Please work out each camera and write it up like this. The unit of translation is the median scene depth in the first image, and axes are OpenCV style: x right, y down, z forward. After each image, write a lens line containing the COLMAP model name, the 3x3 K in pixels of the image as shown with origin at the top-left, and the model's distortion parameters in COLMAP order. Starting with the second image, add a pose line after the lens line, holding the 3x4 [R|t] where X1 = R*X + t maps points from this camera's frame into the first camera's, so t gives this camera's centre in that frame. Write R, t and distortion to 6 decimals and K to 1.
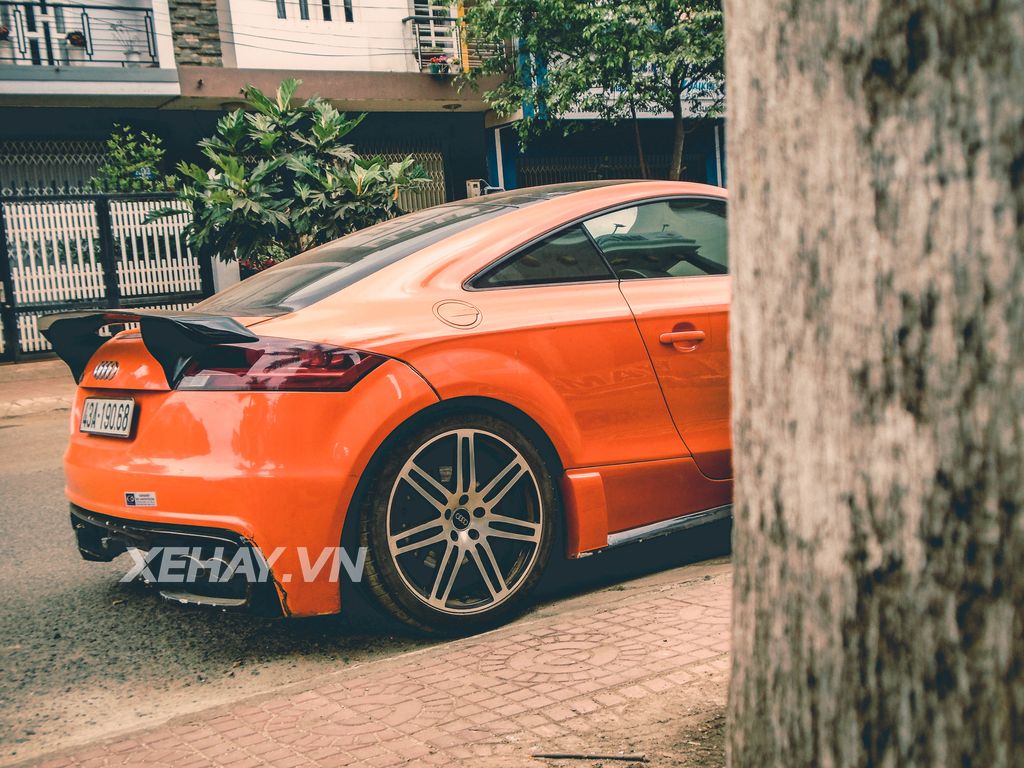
lens RADIAL K [[1263.6, 0, 512.7], [0, 1263.6, 382.4], [0, 0, 1]] dist [0.139494, 0.000000]
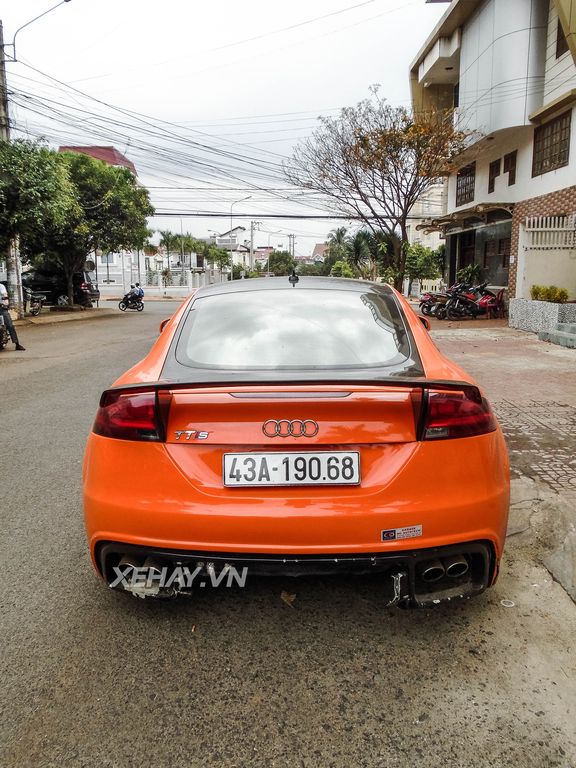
lens RADIAL K [[621.4, 0, 288.1], [0, 621.4, 383.5], [0, 0, 1]] dist [0.001289, -0.010108]
pose [[0.585396, -0.058189, 0.808657, -0.782851], [0.019965, 0.998153, 0.057372, -0.082937], [-0.810502, -0.017441, 0.585476, 0.704916]]
